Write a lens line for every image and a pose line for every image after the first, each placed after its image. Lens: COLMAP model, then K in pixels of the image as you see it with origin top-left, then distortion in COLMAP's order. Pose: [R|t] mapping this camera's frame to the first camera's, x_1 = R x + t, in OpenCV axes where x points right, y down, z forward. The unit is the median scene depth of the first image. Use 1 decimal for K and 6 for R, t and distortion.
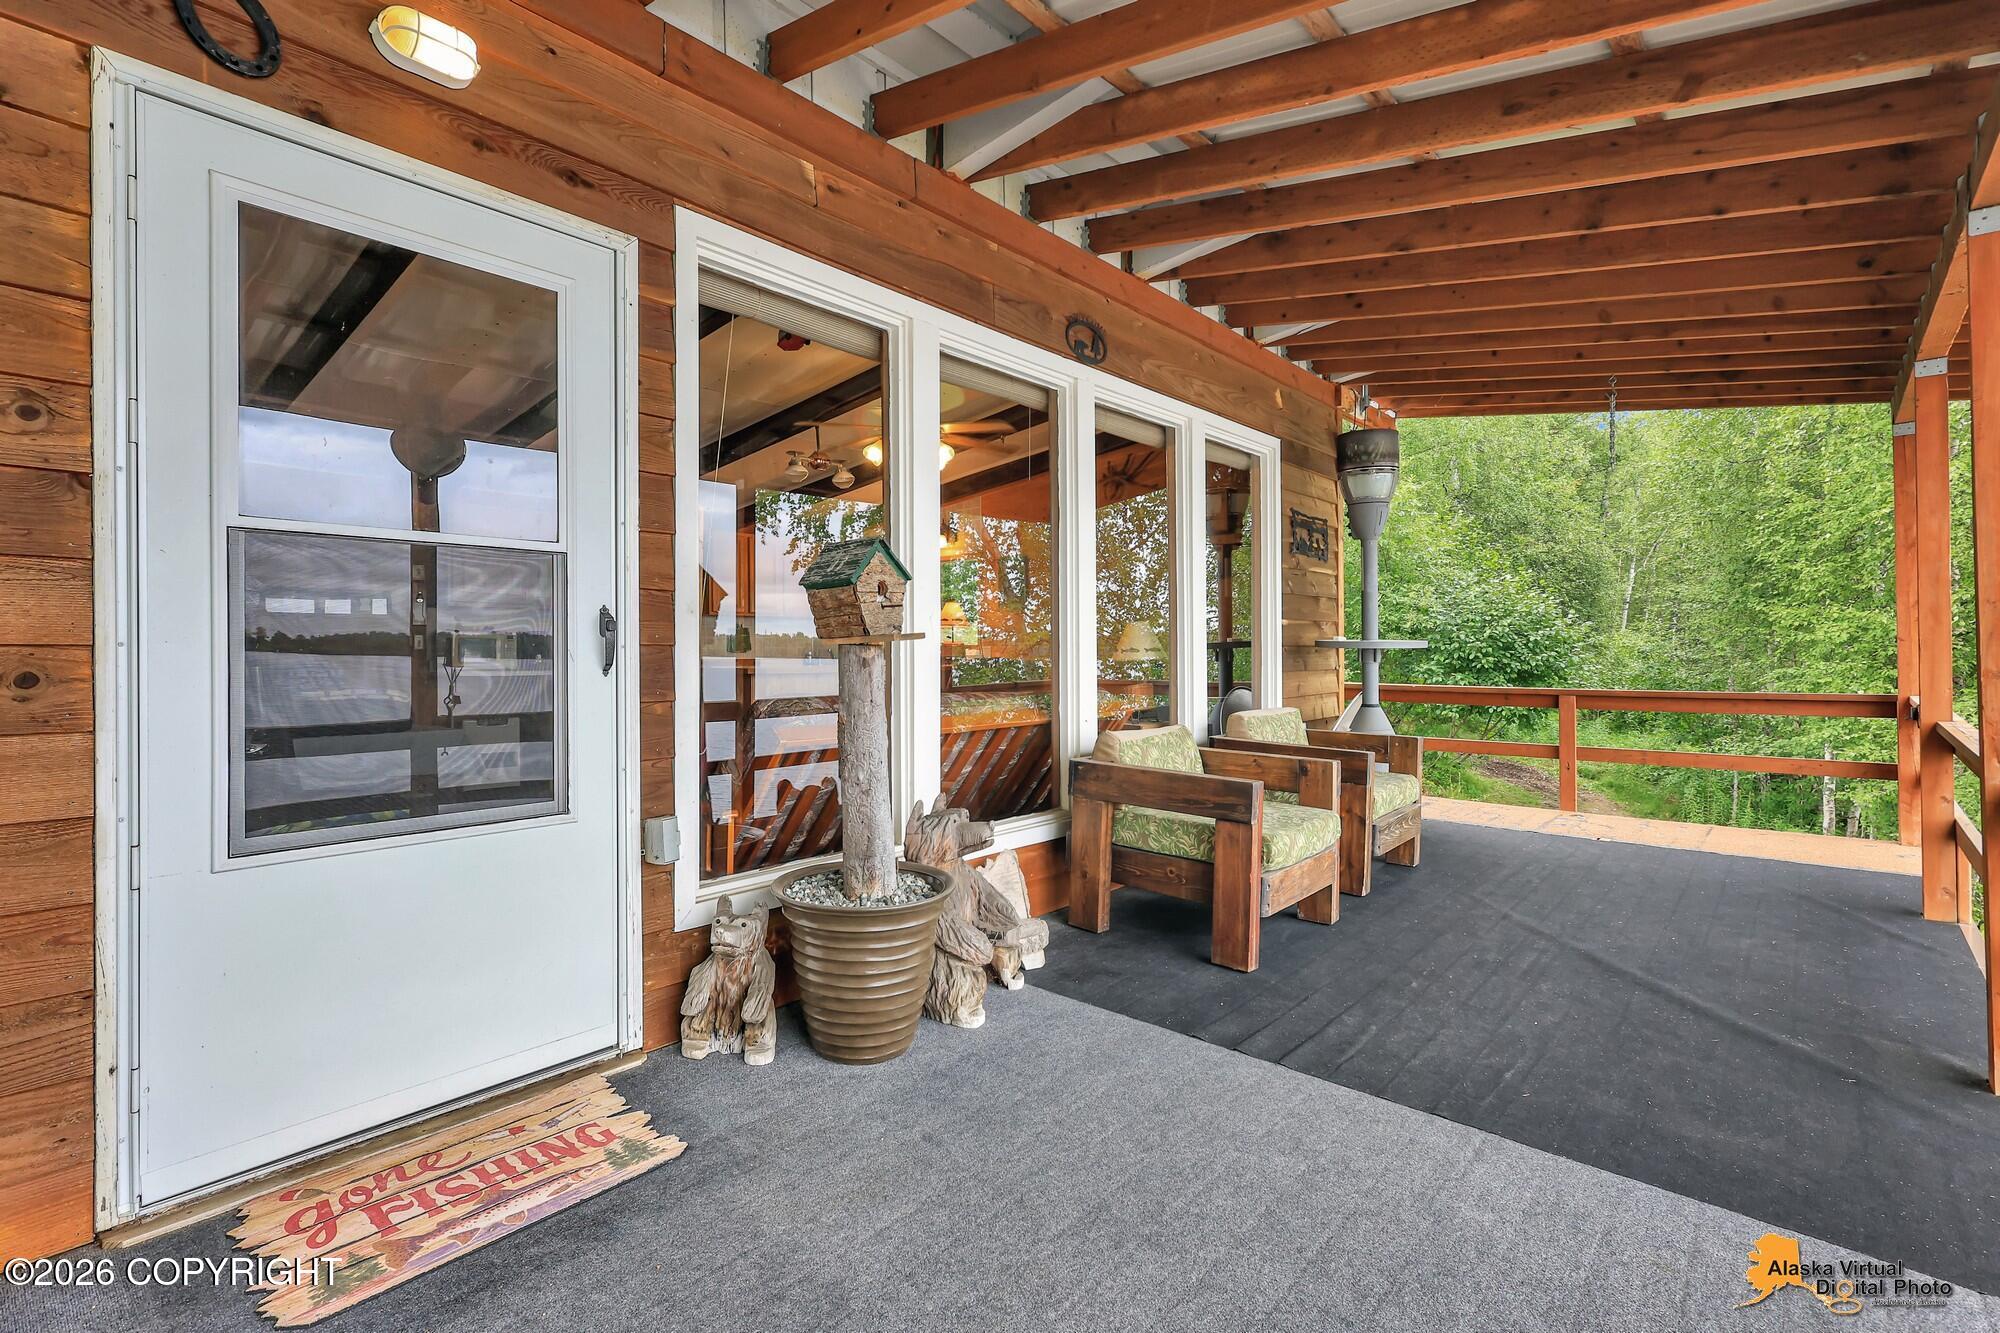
lens RADIAL K [[931.4, 0, 996.5], [0, 931.4, 652.9], [0, 0, 1]] dist [-0.001398, 0.001474]
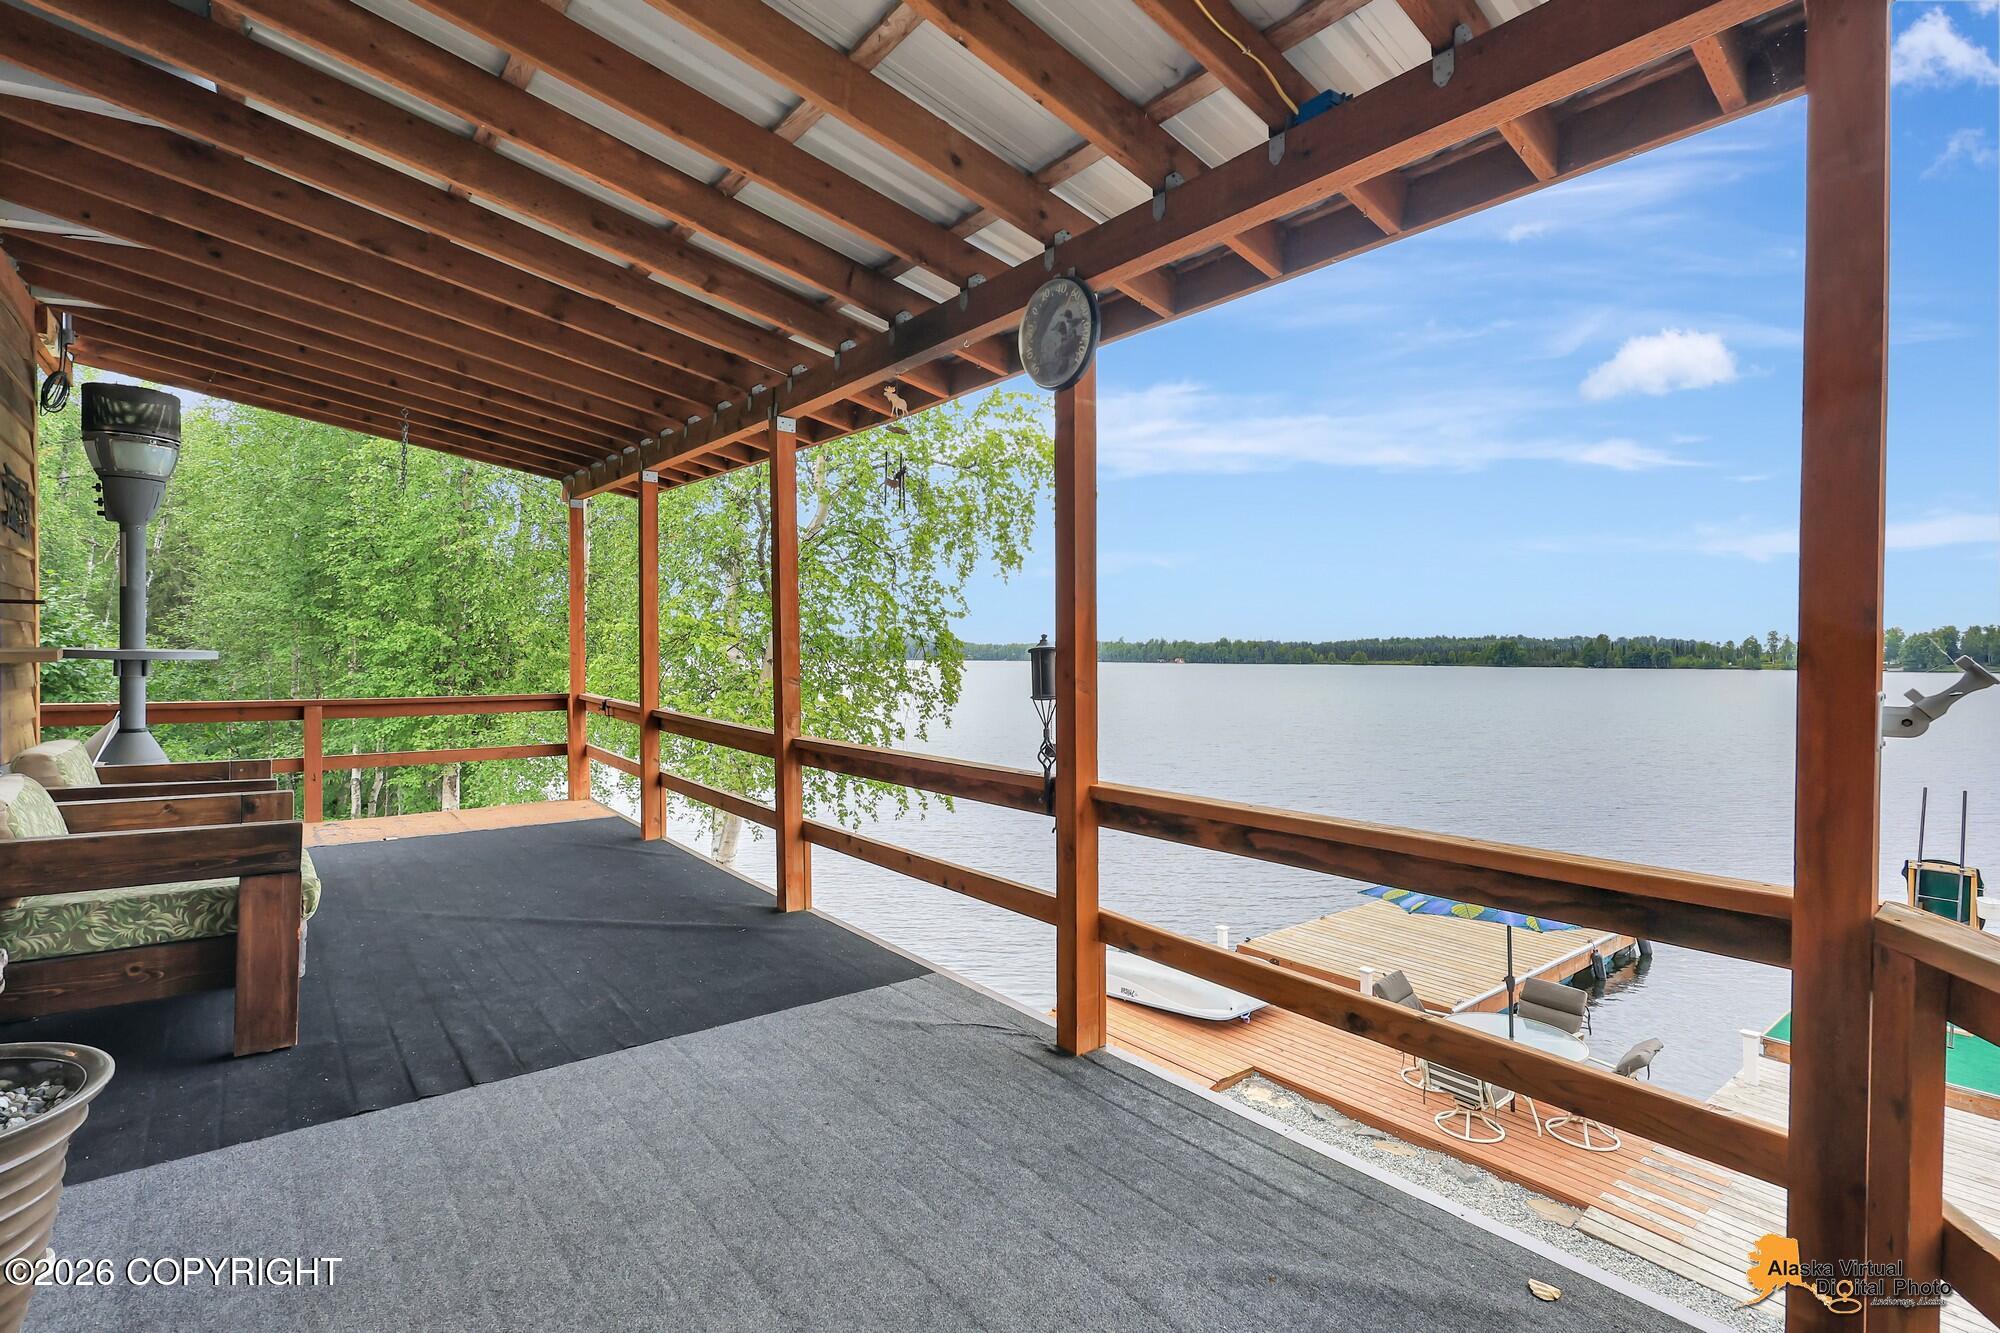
lens RADIAL K [[931.4, 0, 1001.2], [0, 931.4, 665.8], [0, 0, 1]] dist [-0.001398, 0.001474]
pose [[0.150303, -0.006745, 0.988617, -0.467772], [-0.002560, 0.999971, 0.007211, -0.011695], [-0.988637, -0.003614, 0.150281, 0.234578]]
